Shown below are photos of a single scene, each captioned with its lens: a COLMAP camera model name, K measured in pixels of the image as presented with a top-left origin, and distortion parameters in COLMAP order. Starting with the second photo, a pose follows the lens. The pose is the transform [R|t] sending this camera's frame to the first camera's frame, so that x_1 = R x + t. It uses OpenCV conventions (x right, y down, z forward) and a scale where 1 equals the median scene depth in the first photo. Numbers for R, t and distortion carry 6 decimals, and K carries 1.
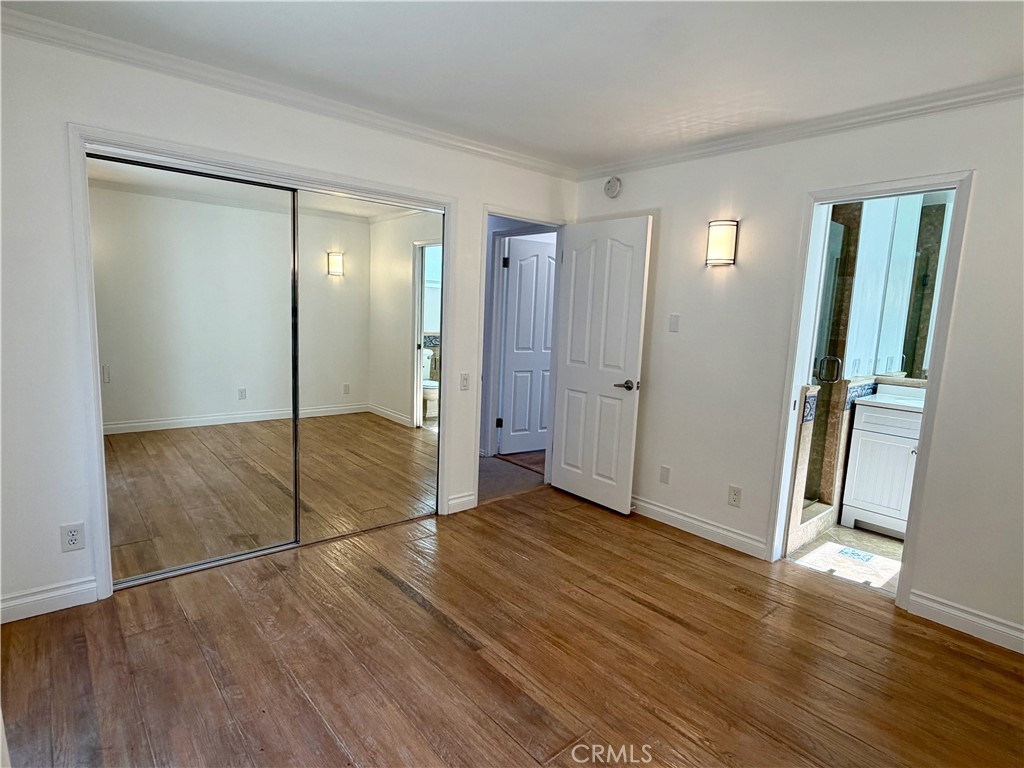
lens RADIAL K [[551.8, 0, 512.0], [0, 551.8, 384.0], [0, 0, 1]] dist [0.001870, 0.000112]
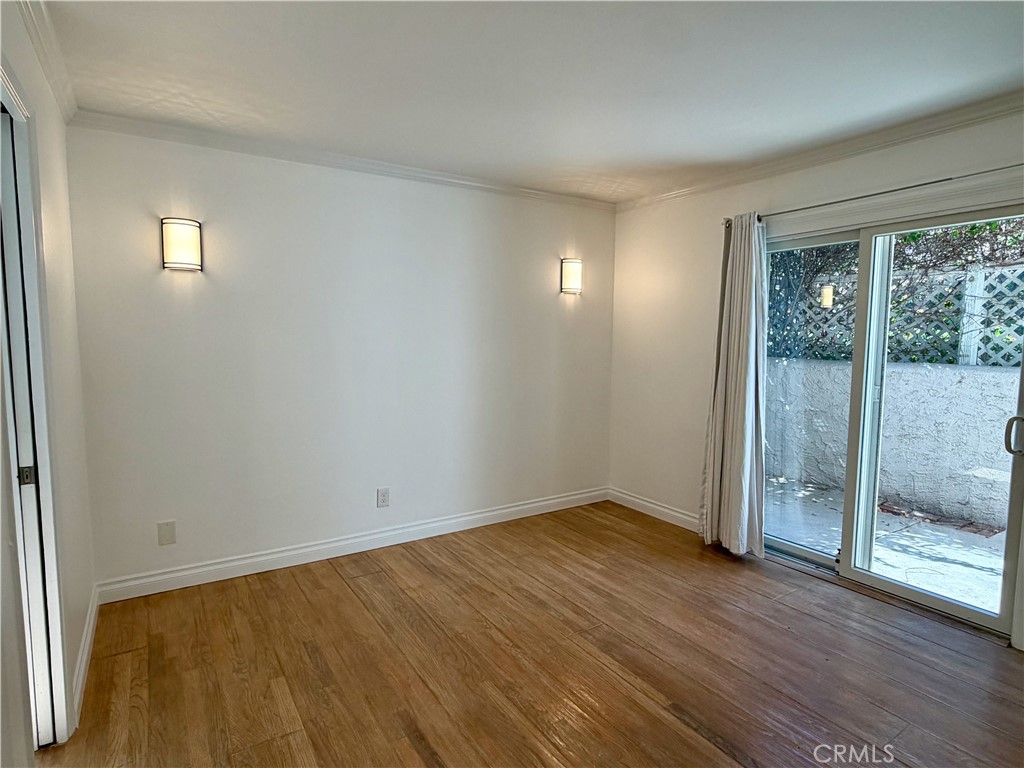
lens RADIAL K [[551.8, 0, 512.0], [0, 551.8, 384.0], [0, 0, 1]] dist [0.001870, 0.000112]
pose [[-0.990050, -0.057026, 0.128644, 0.114155], [-0.026788, 0.973865, 0.225542, -0.237448], [-0.138144, 0.219852, -0.965703, 1.822772]]
